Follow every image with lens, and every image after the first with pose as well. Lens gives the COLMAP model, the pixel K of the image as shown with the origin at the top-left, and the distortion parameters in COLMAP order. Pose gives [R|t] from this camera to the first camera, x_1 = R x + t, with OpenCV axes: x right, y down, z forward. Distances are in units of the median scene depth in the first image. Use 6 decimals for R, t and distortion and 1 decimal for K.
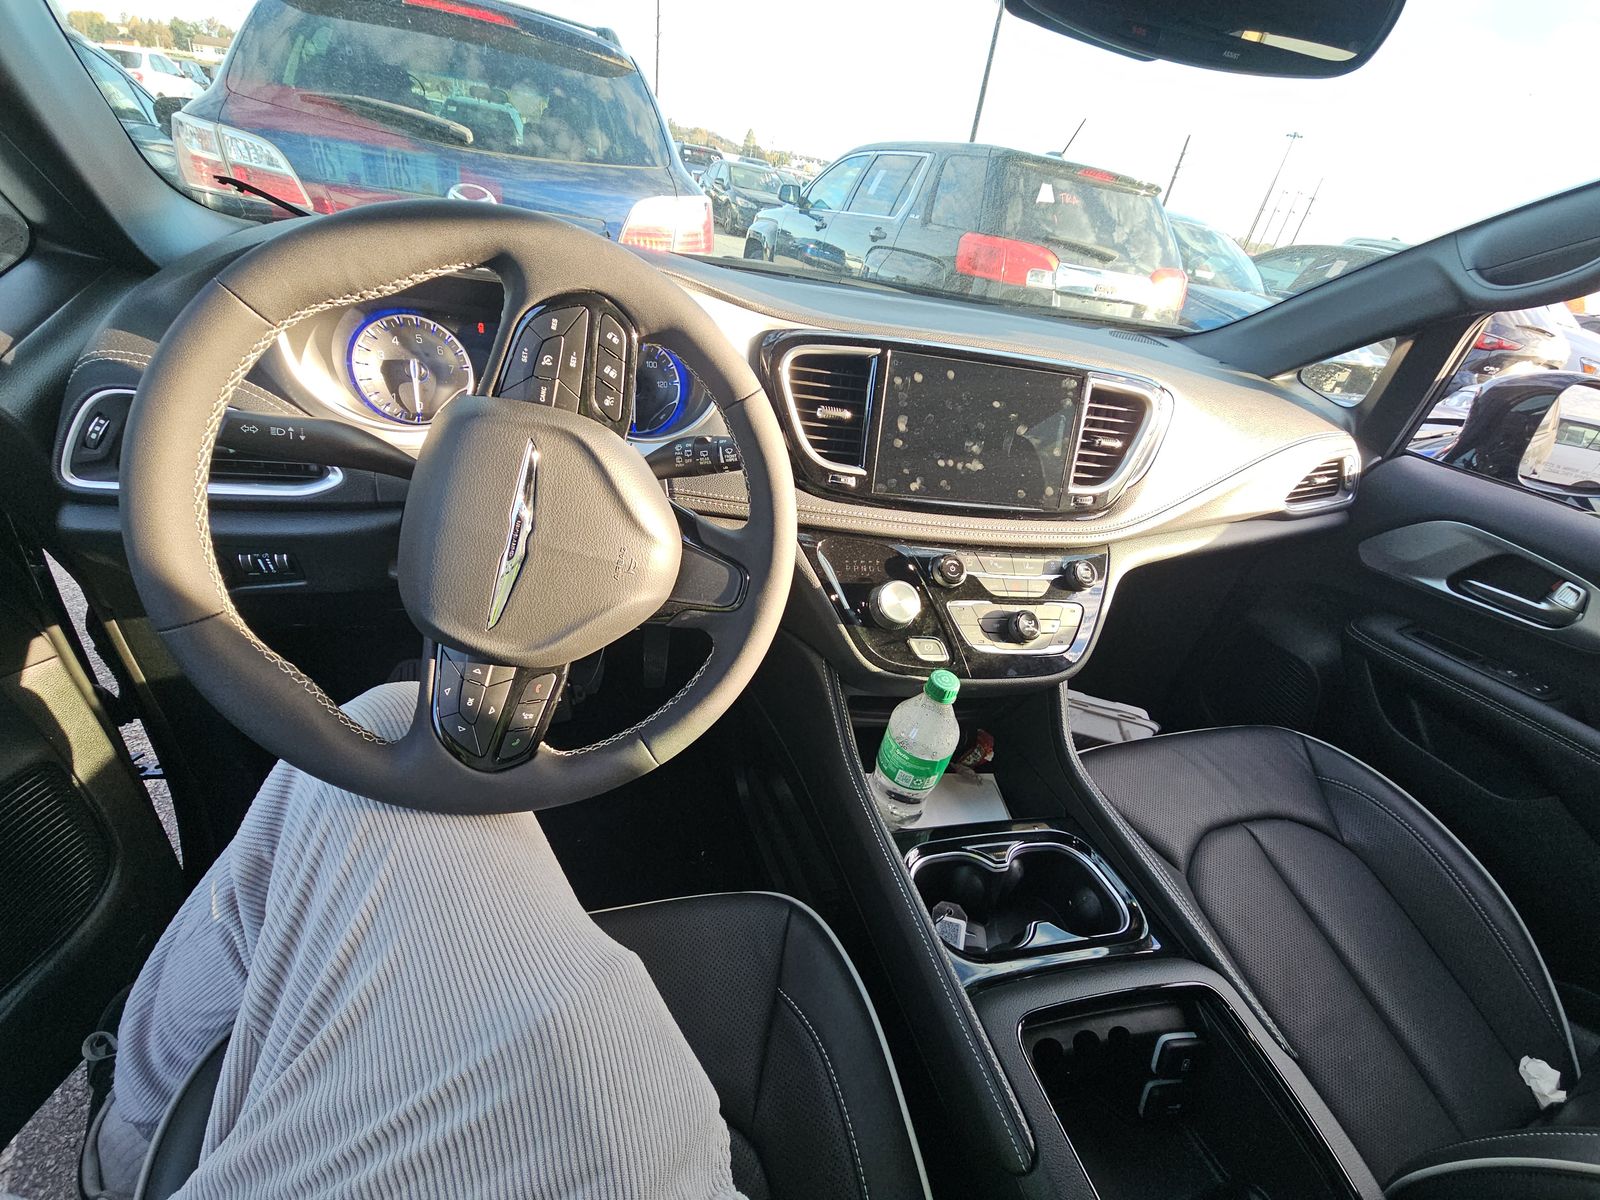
lens RADIAL K [[652.1, 0, 799.5], [0, 652.1, 603.9], [0, 0, 1]] dist [0.000935, -0.000141]
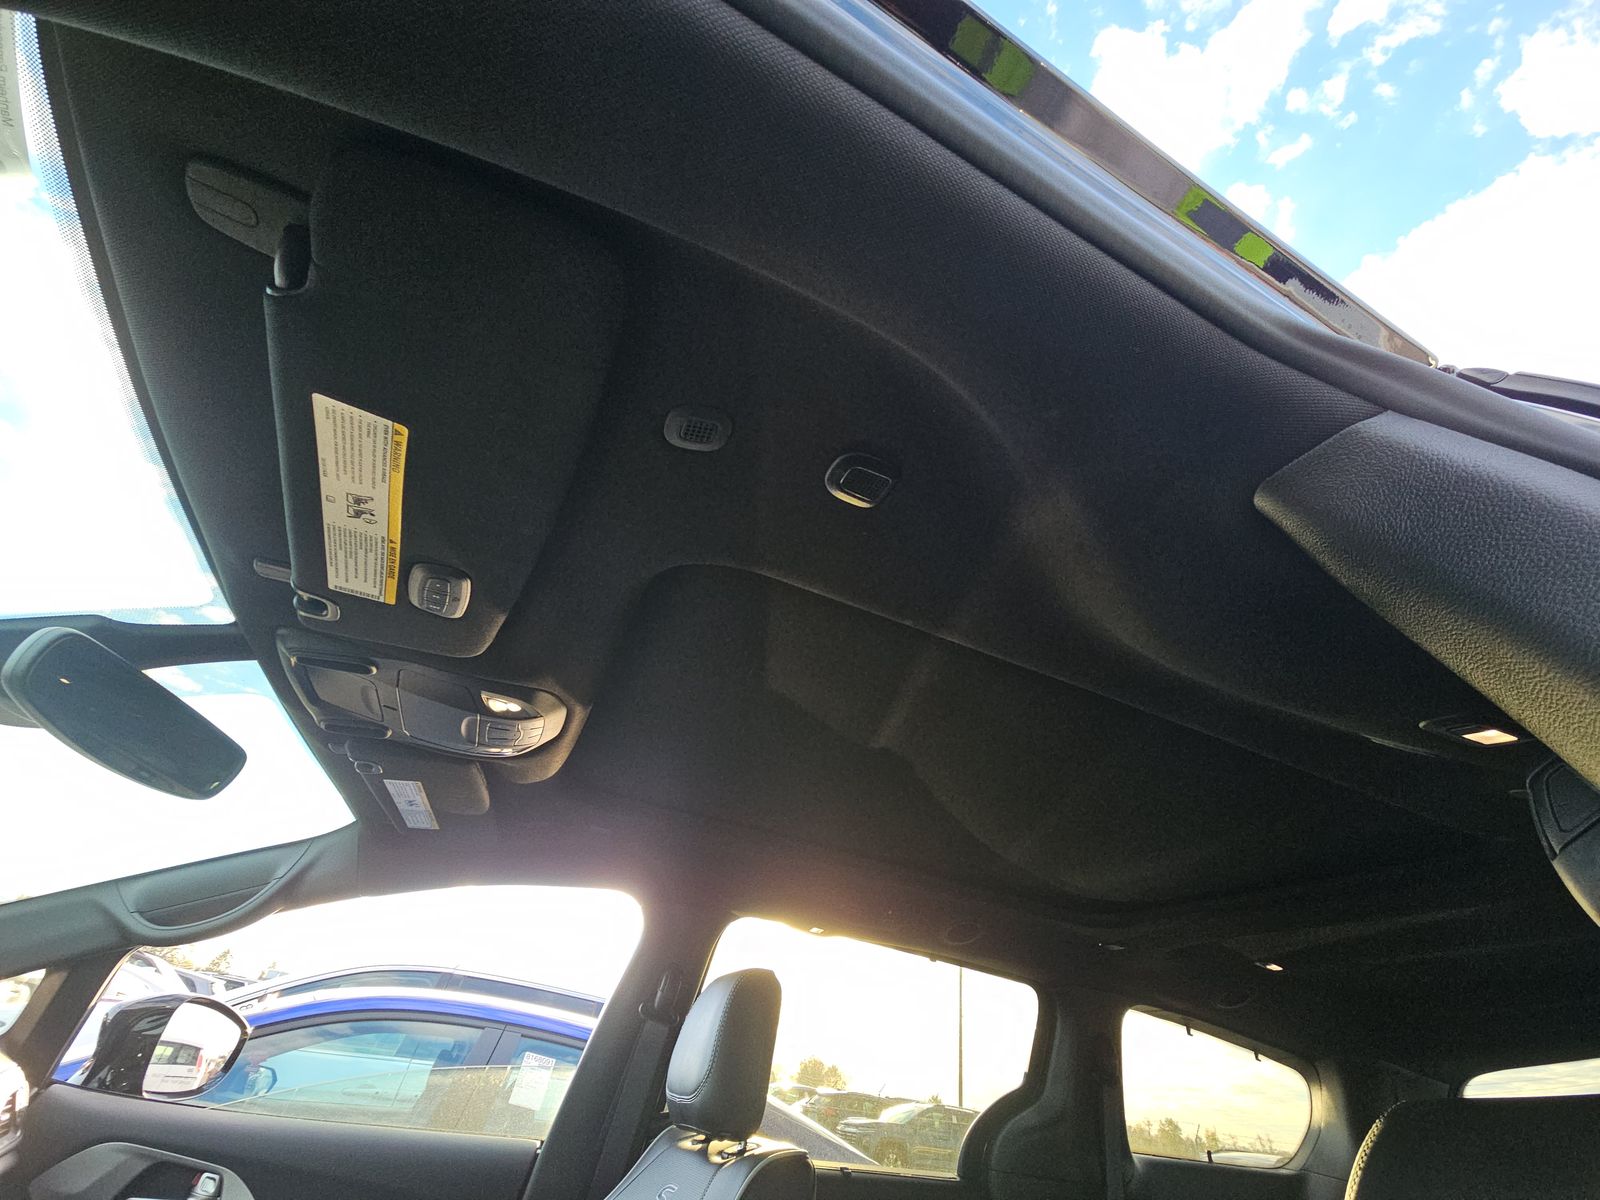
lens RADIAL K [[652.1, 0, 799.5], [0, 652.1, 603.9], [0, 0, 1]] dist [0.000935, -0.000141]
pose [[-0.085904, 0.458738, 0.884409, -0.441278], [0.402568, 0.827981, -0.390367, 0.004594], [-0.911351, 0.322501, -0.255800, -0.037155]]
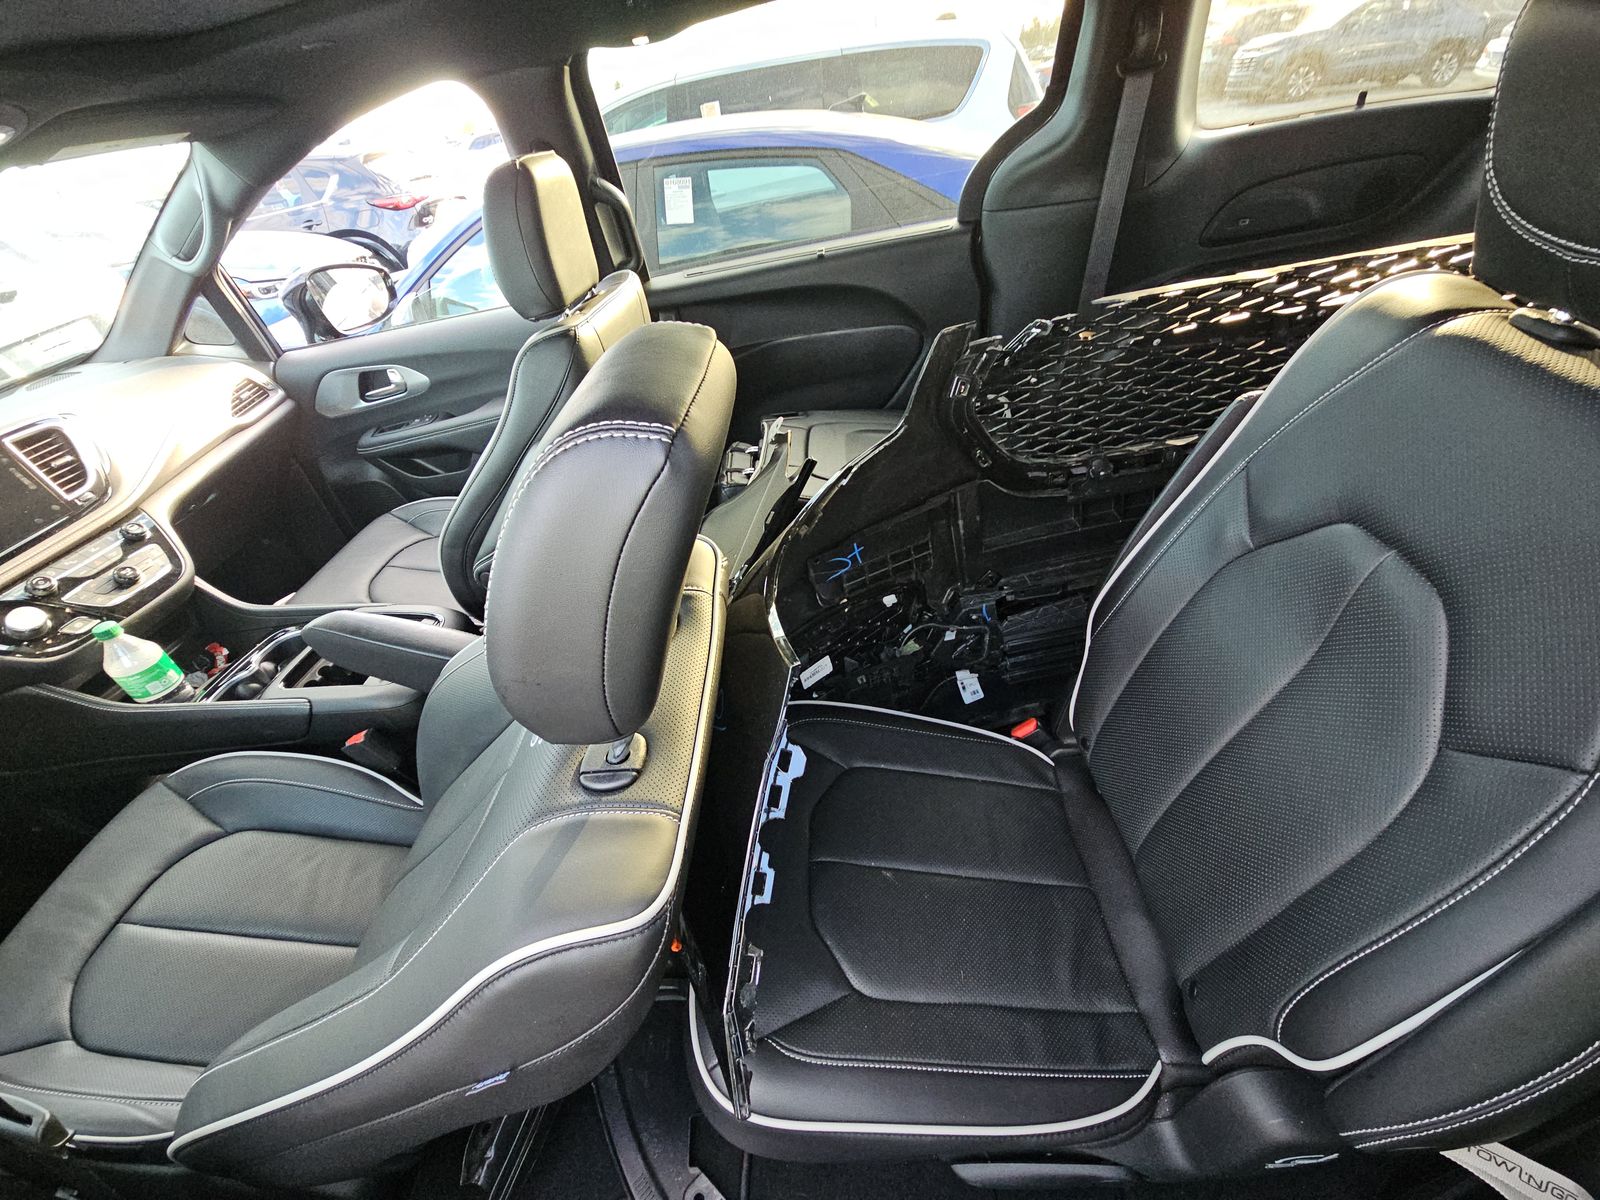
lens RADIAL K [[652.1, 0, 799.5], [0, 652.1, 603.9], [0, 0, 1]] dist [0.000935, -0.000141]
pose [[0.318731, -0.728943, 0.605849, -0.128104], [0.657953, 0.630253, 0.412164, 0.417101], [-0.682282, 0.267251, 0.680491, -1.001893]]
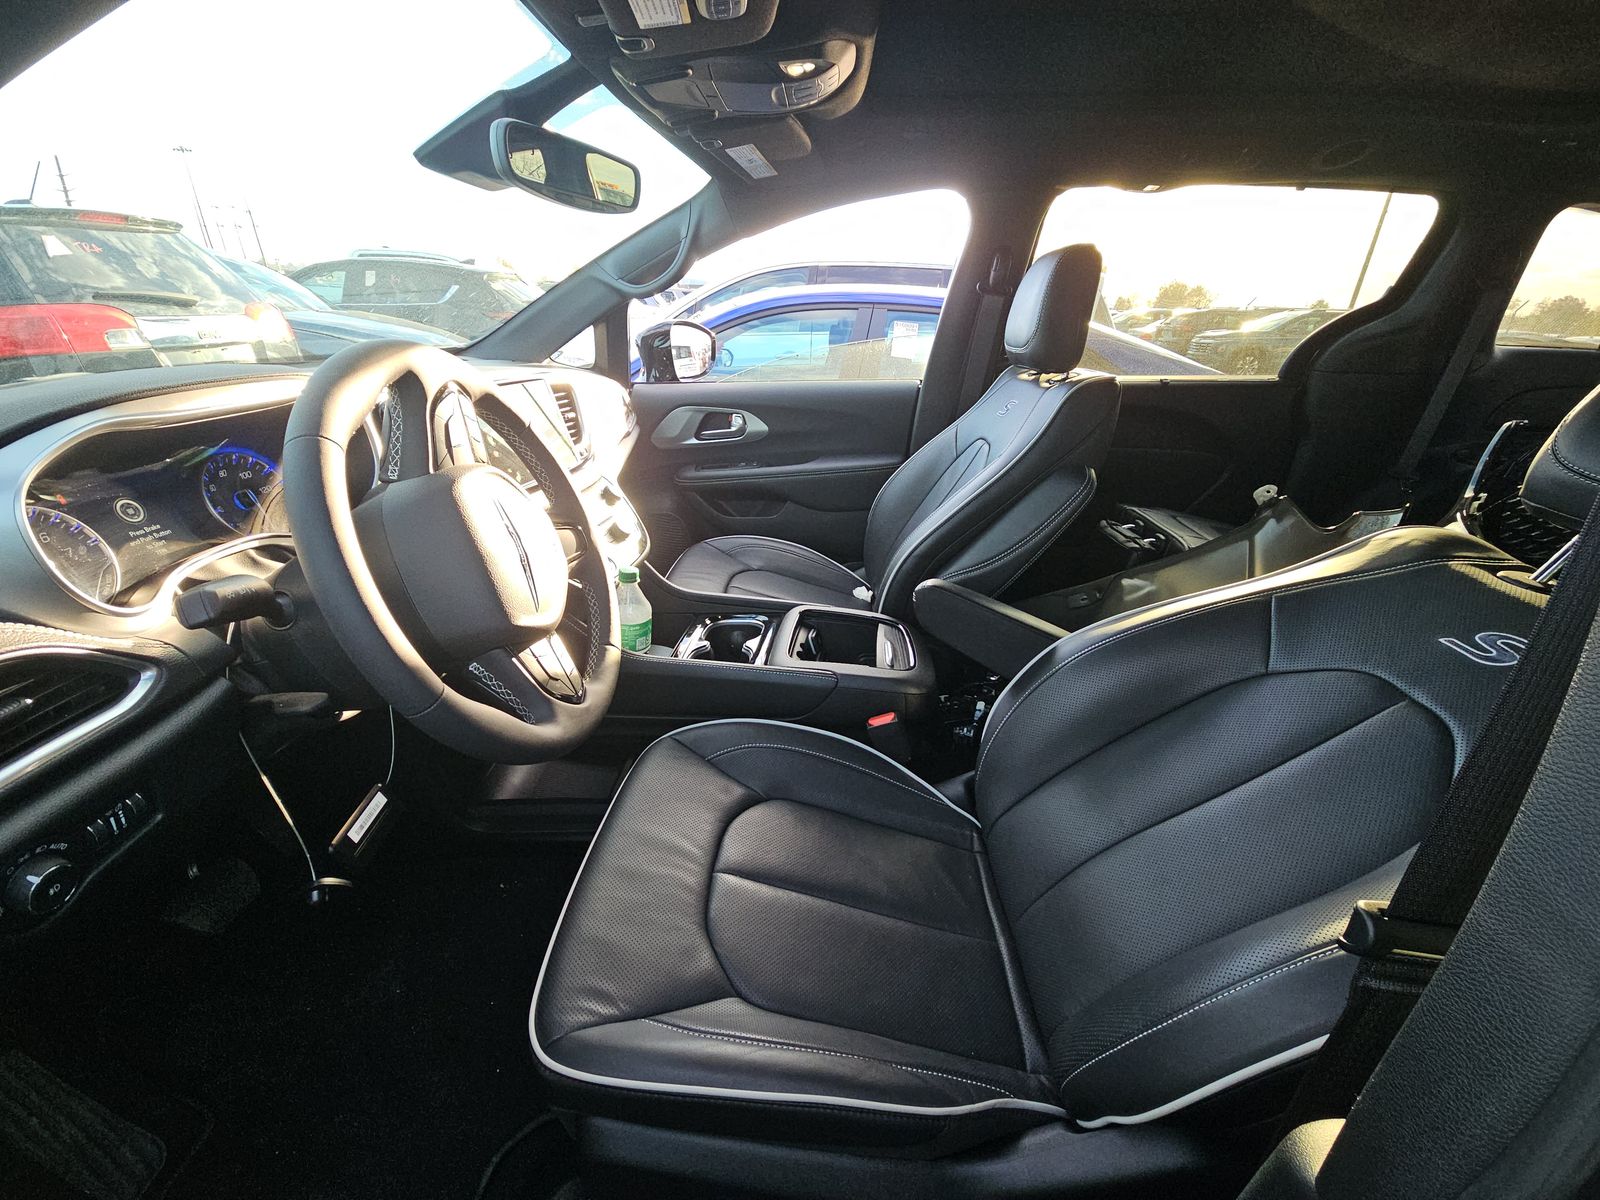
lens RADIAL K [[652.1, 0, 799.5], [0, 652.1, 603.9], [0, 0, 1]] dist [0.000935, -0.000141]
pose [[0.349393, -0.515303, 0.782552, -0.688674], [0.527723, 0.798347, 0.290087, -0.043131], [-0.774230, 0.311616, 0.550874, -0.126692]]
